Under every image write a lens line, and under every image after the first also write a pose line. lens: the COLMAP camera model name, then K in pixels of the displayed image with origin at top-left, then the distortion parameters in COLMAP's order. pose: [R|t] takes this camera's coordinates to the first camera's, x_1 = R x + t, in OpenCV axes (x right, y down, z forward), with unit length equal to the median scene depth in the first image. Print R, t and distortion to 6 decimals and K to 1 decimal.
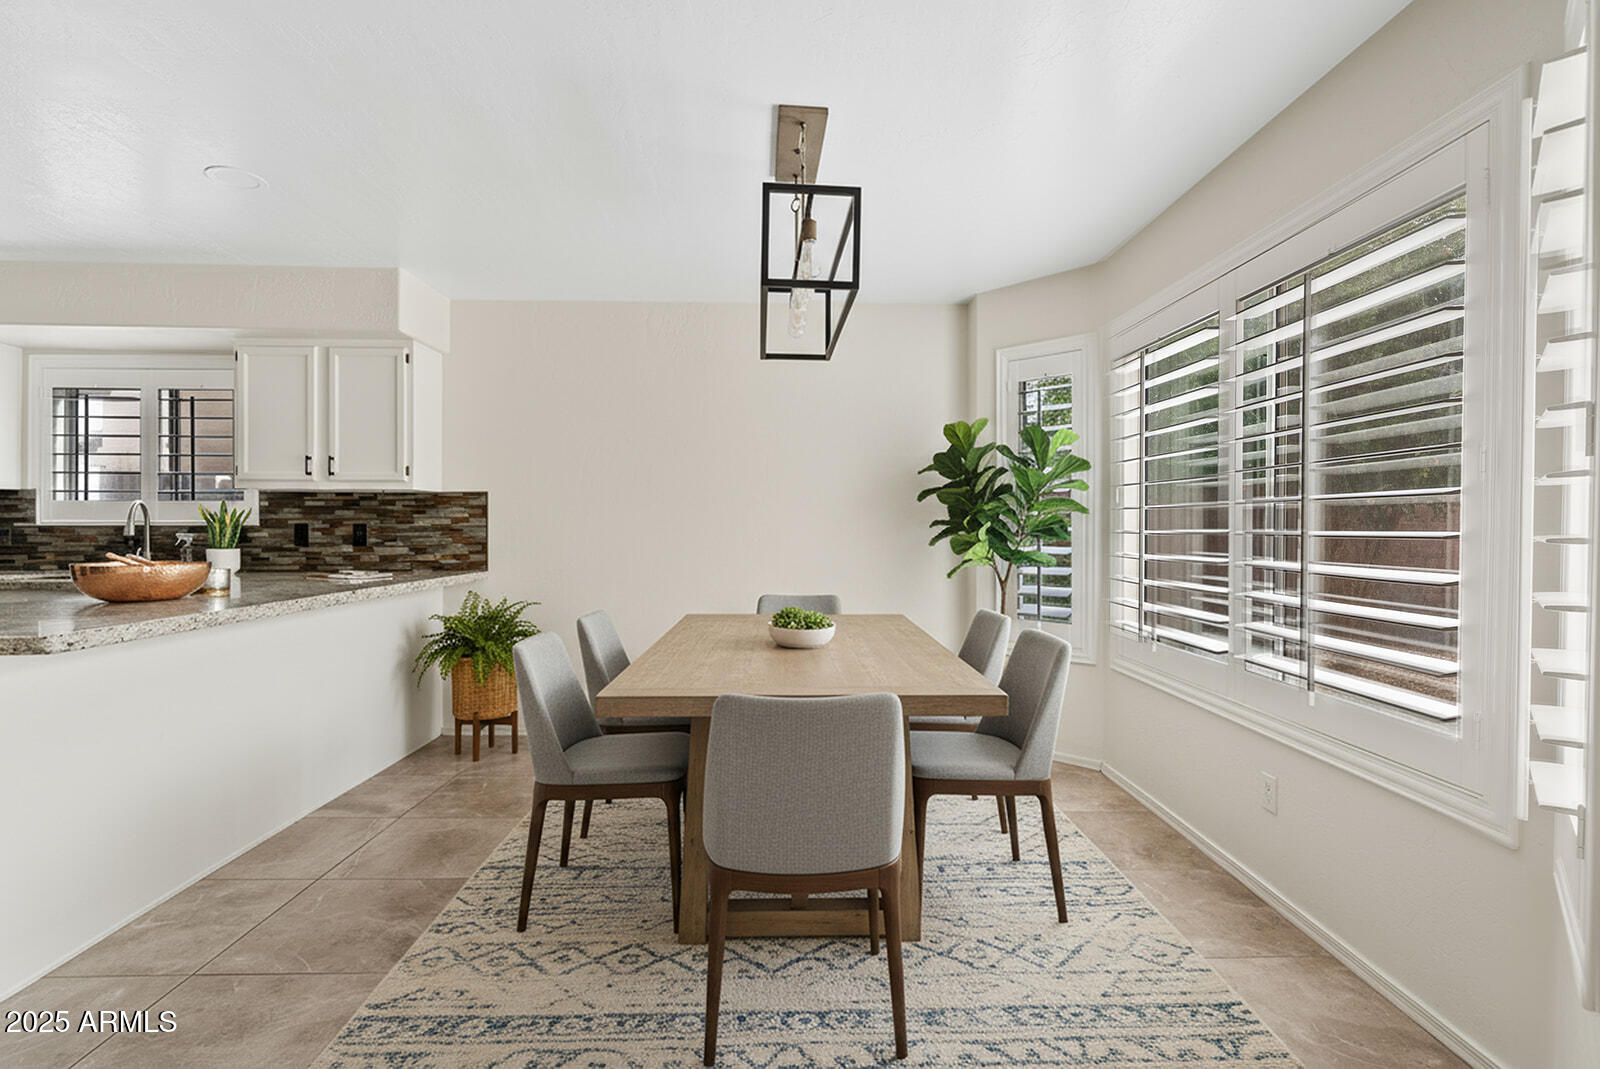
lens RADIAL K [[732.4, 0, 800.5], [0, 732.4, 529.1], [0, 0, 1]] dist [-0.004751, 0.001223]
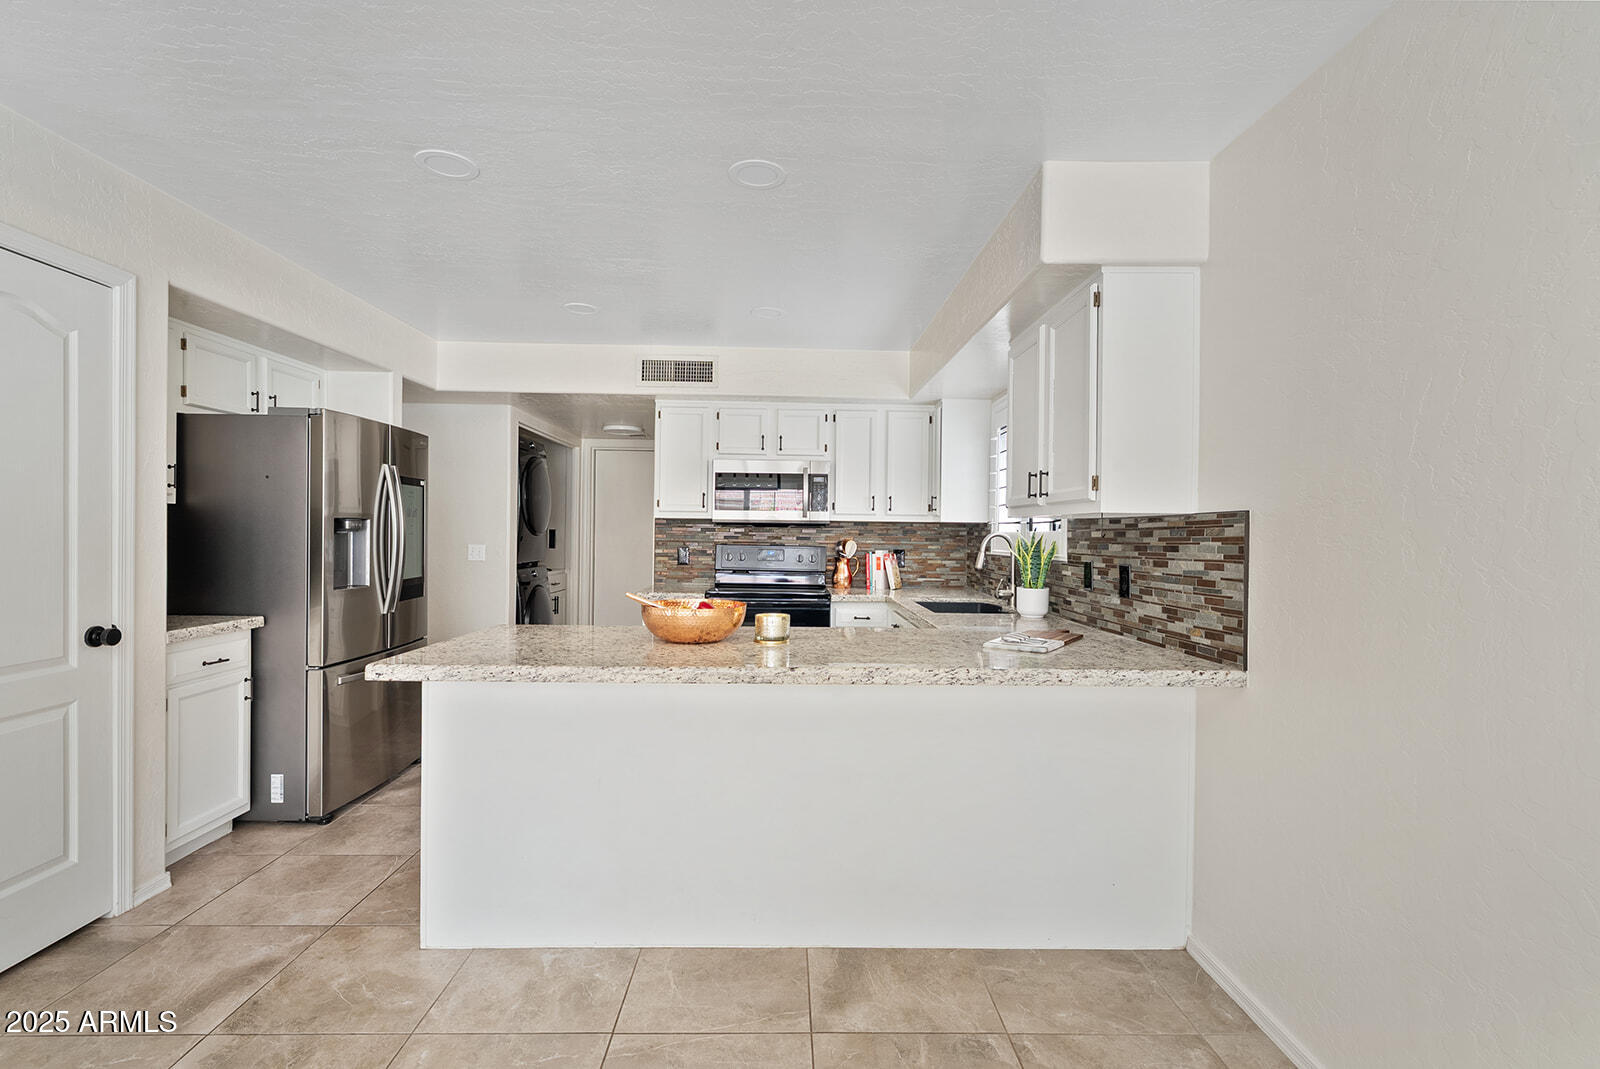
lens RADIAL K [[732.4, 0, 797.7], [0, 732.4, 528.8], [0, 0, 1]] dist [-0.004751, 0.001223]
pose [[-0.021723, -0.004126, -0.999756, 0.073869], [-0.011582, 0.999925, -0.003875, -0.033723], [0.999697, 0.011495, -0.021770, 0.710005]]
